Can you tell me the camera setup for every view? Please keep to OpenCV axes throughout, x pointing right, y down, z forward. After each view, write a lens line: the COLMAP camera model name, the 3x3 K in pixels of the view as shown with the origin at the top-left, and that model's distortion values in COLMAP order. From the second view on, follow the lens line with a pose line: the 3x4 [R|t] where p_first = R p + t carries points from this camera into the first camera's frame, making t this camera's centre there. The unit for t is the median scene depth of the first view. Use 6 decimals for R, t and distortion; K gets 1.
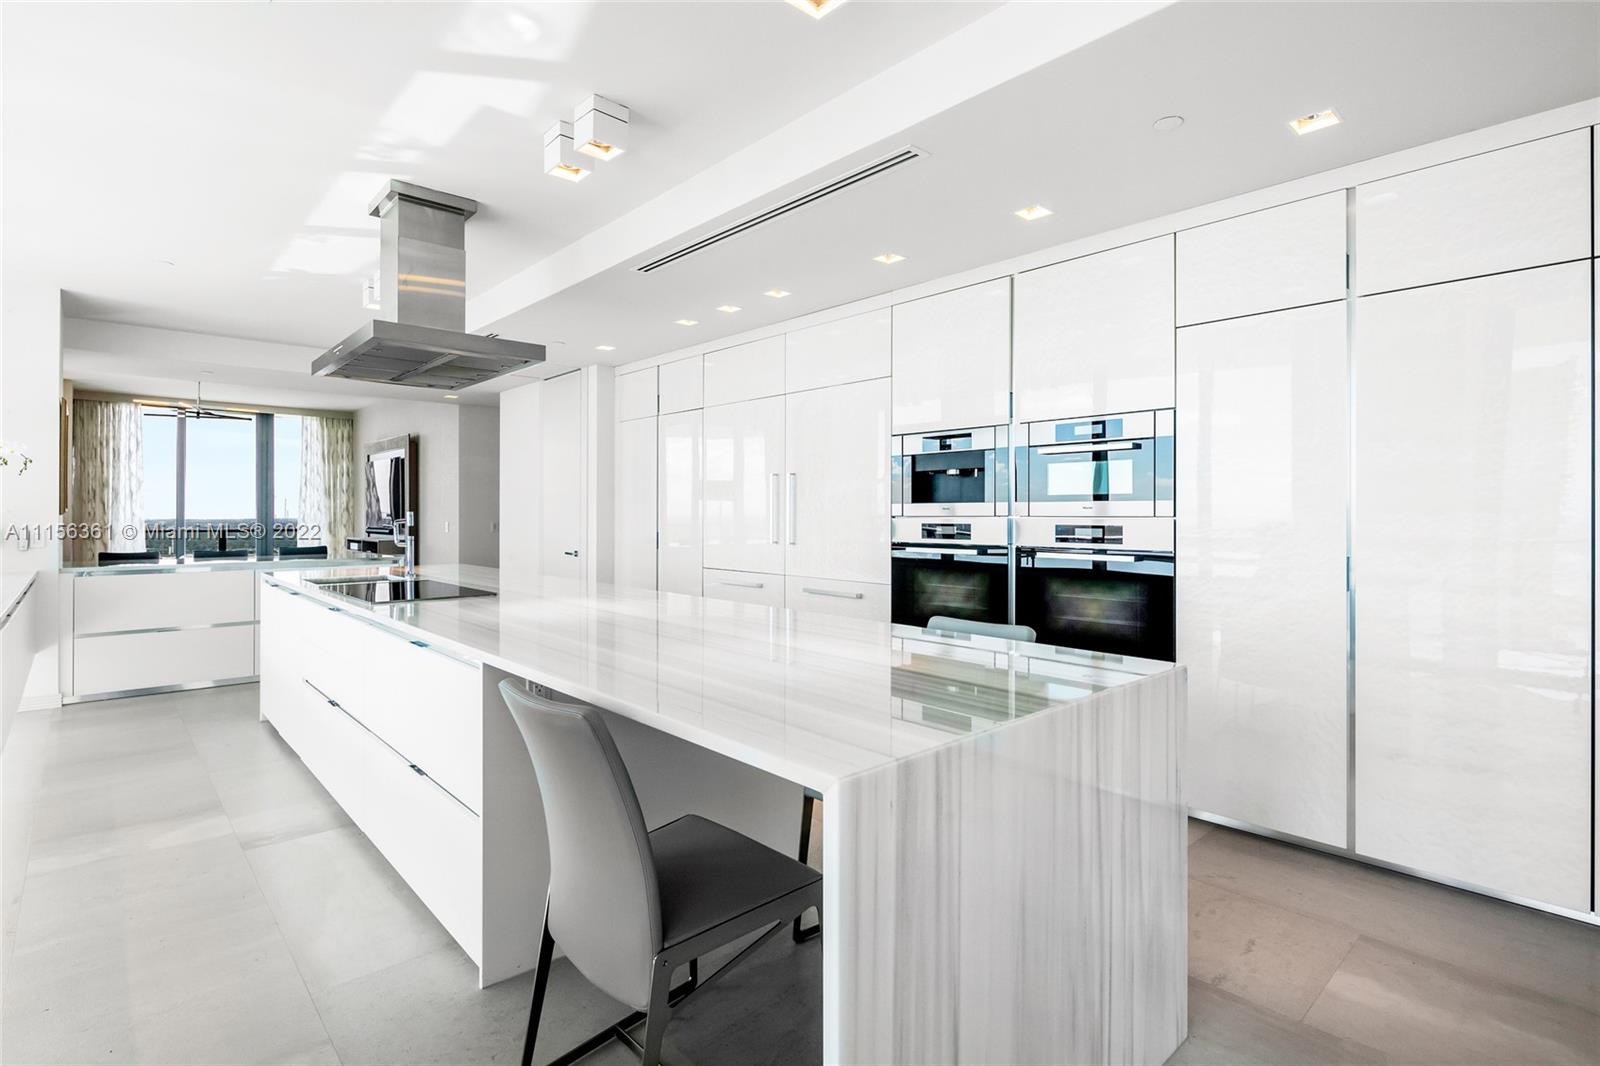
lens RADIAL K [[777.8, 0, 812.0], [0, 777.8, 515.9], [0, 0, 1]] dist [-0.000538, -0.003232]
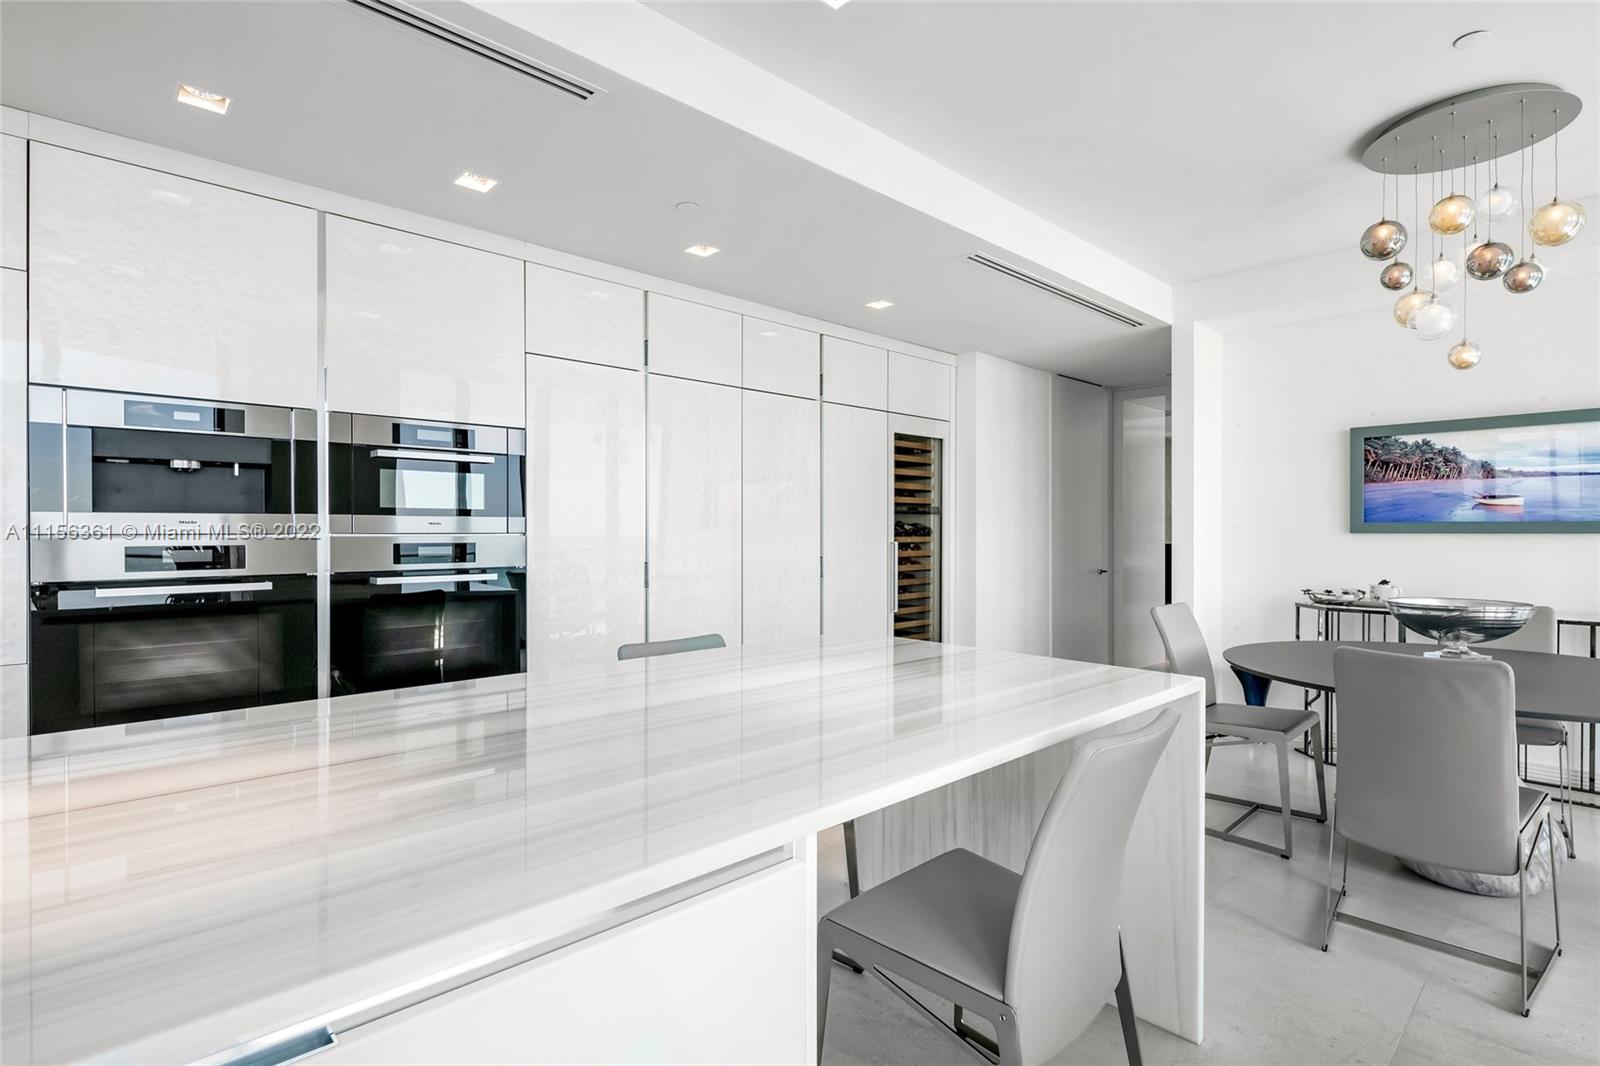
lens RADIAL K [[777.8, 0, 796.2], [0, 777.8, 542.8], [0, 0, 1]] dist [-0.000538, -0.003232]
pose [[-0.005755, -0.016987, 0.999839, -0.556155], [-0.000600, 0.999856, 0.016984, -0.004030], [-0.999983, -0.000503, -0.005764, 0.610054]]
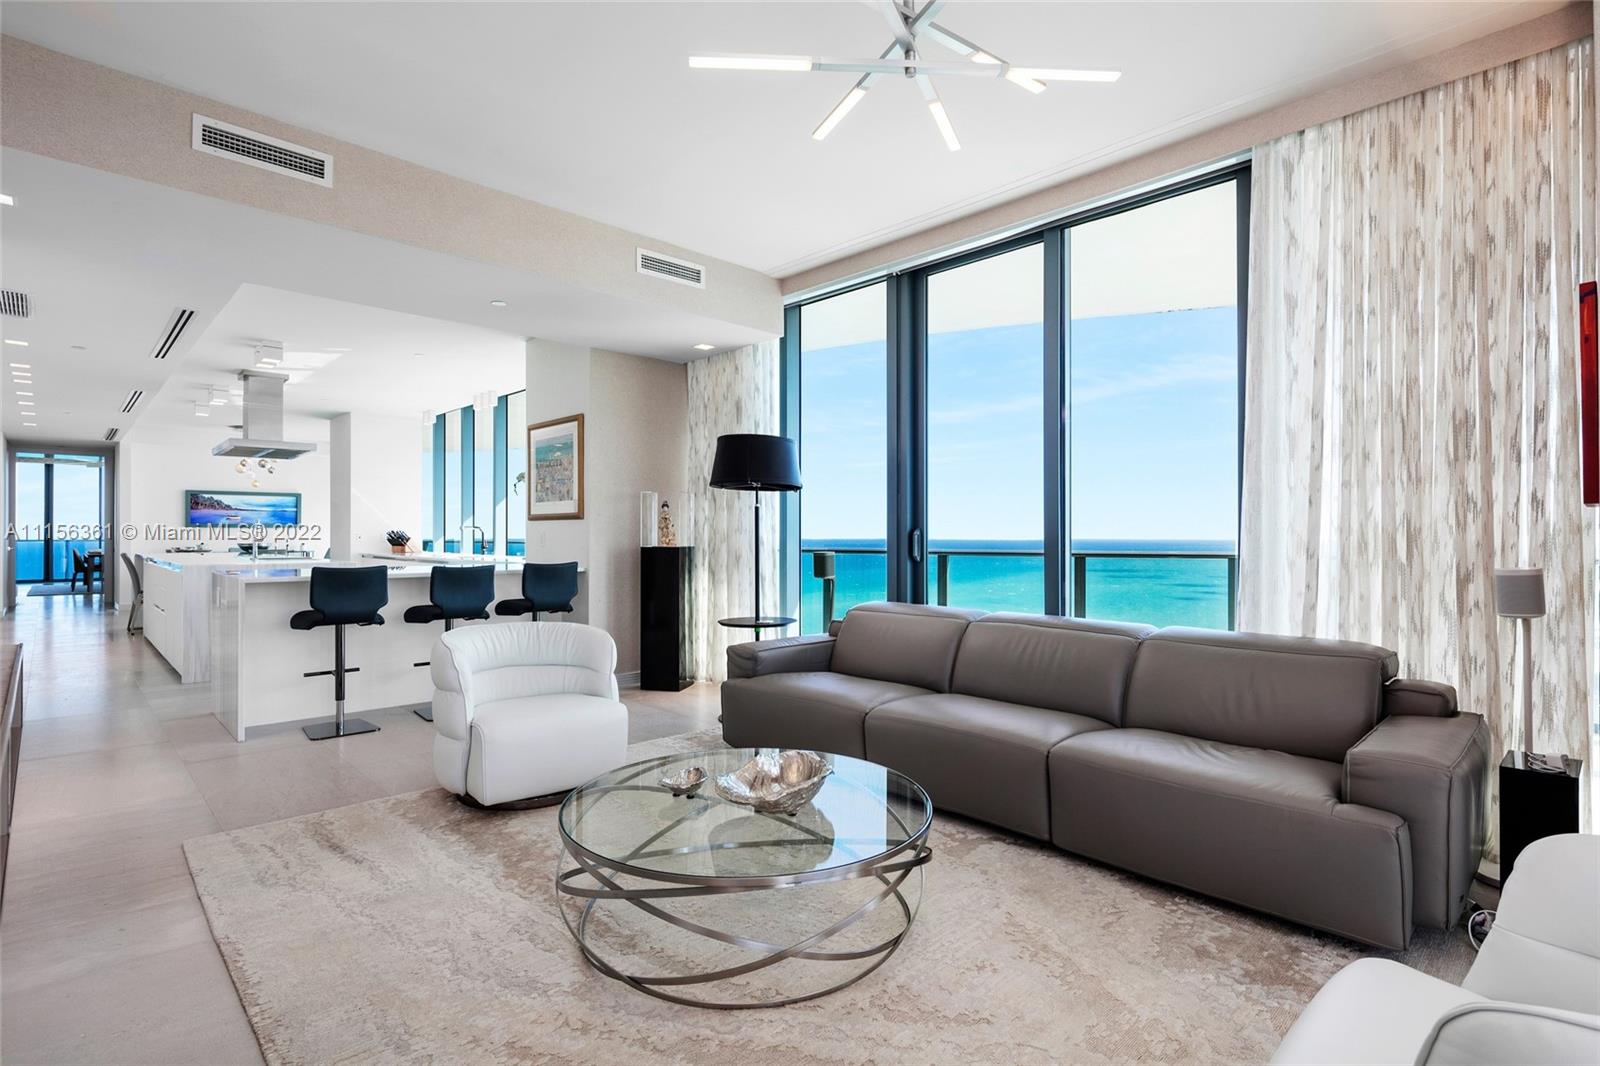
lens RADIAL K [[777.8, 0, 796.1], [0, 777.8, 524.9], [0, 0, 1]] dist [-0.000538, -0.003232]
pose [[-0.999667, 0.001920, -0.025734, -1.984646], [0.002117, 0.999969, -0.007640, 0.022205], [0.025719, -0.007692, -0.999640, 3.300955]]
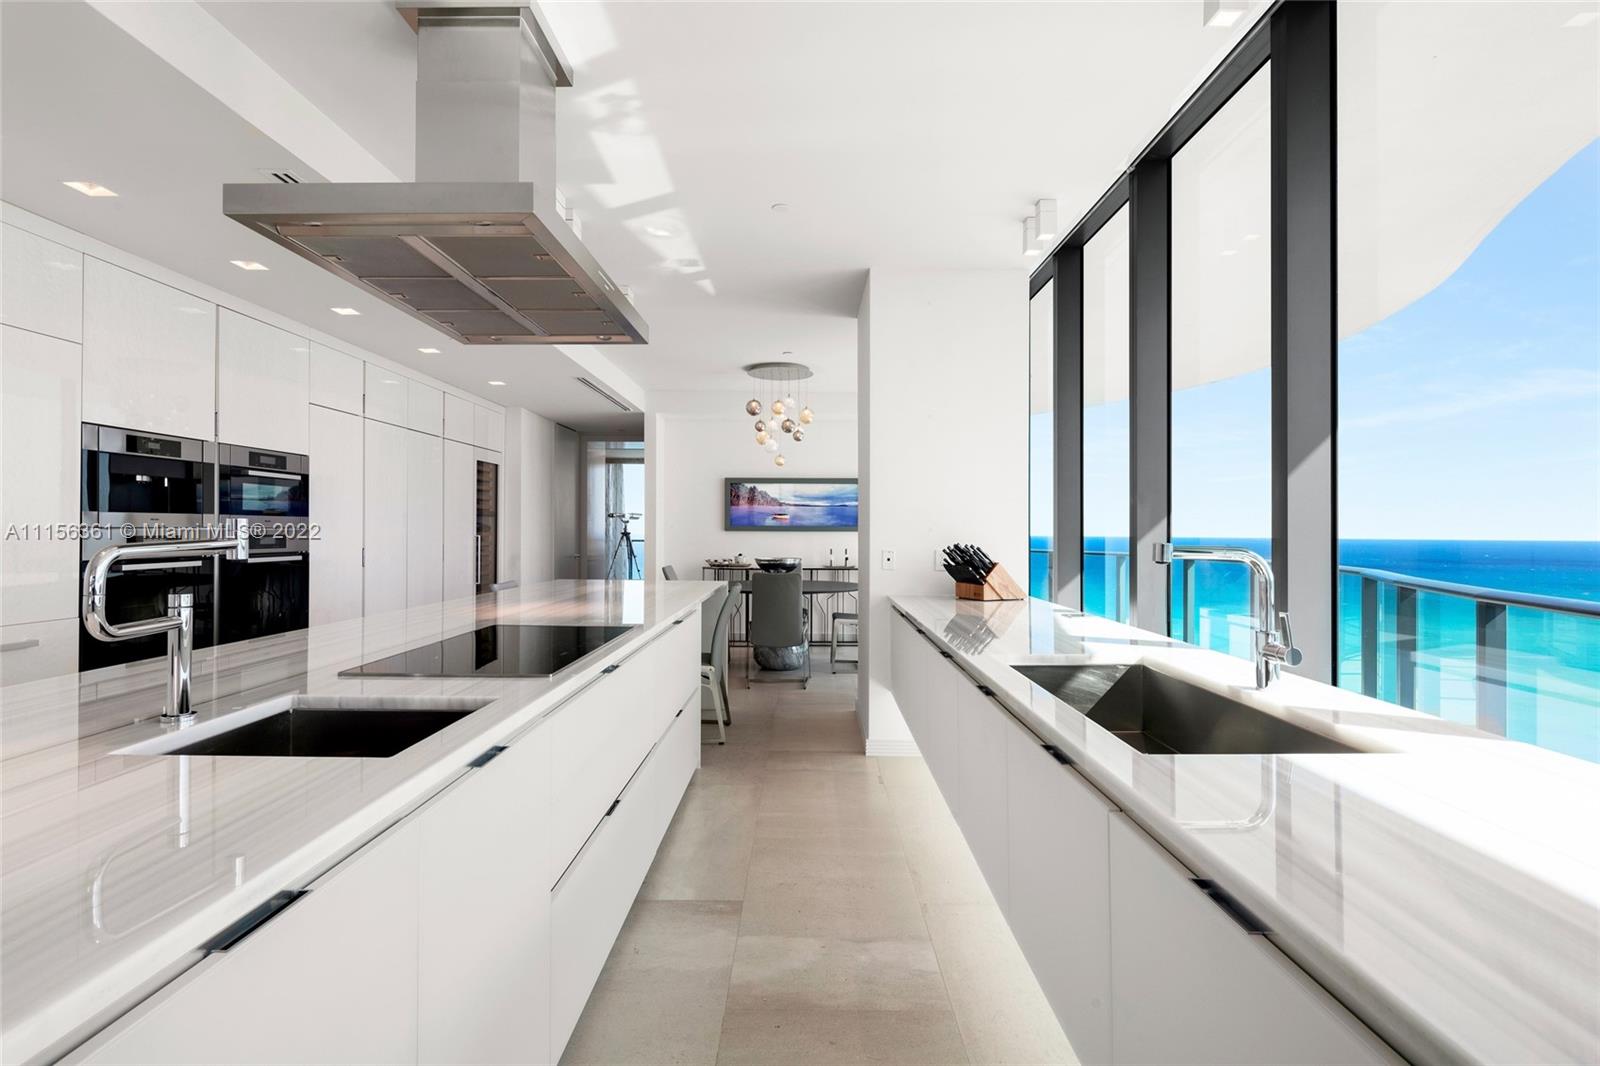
lens RADIAL K [[777.8, 0, 794.4], [0, 777.8, 527.1], [0, 0, 1]] dist [-0.000538, -0.003232]
pose [[-0.727822, -0.002876, 0.685760, -1.172437], [-0.007515, 0.999965, -0.003781, -0.002811], [-0.685724, -0.007905, -0.727818, 1.363311]]
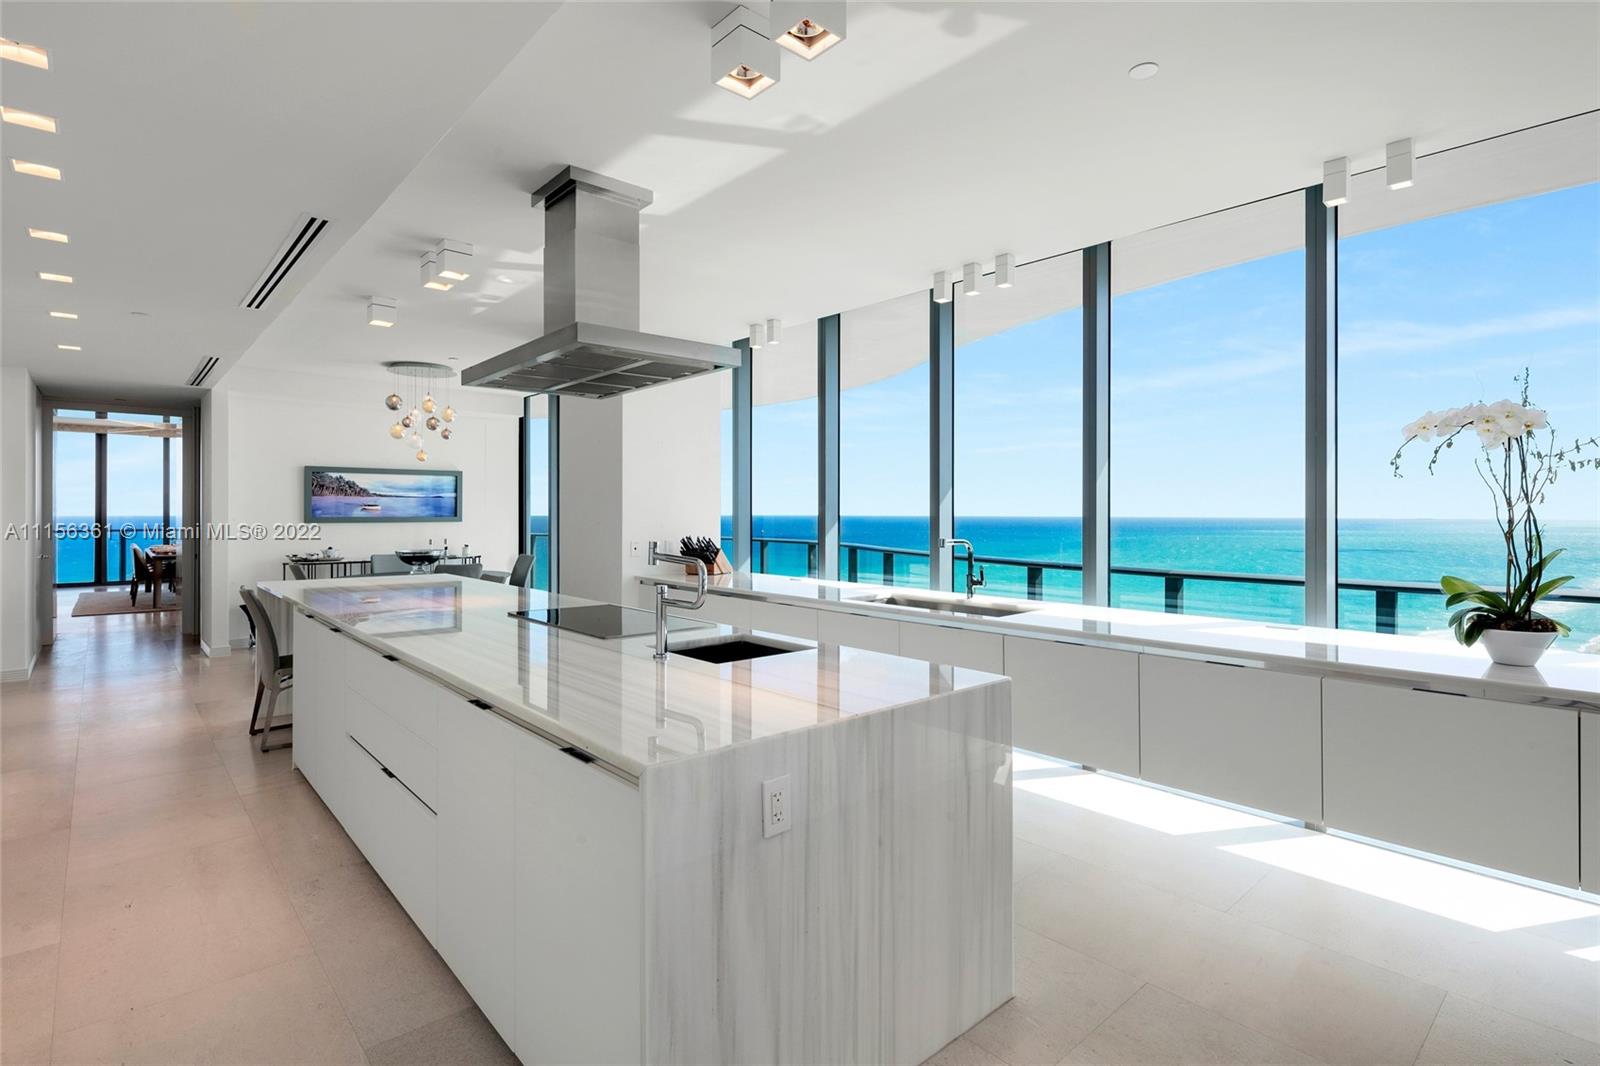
lens RADIAL K [[777.8, 0, 786.9], [0, 777.8, 509.0], [0, 0, 1]] dist [-0.000538, -0.003232]
pose [[-0.999877, -0.002877, 0.015390, -0.768903], [-0.002939, 0.999988, -0.004009, -0.035206], [-0.015378, -0.004054, -0.999874, 1.985934]]
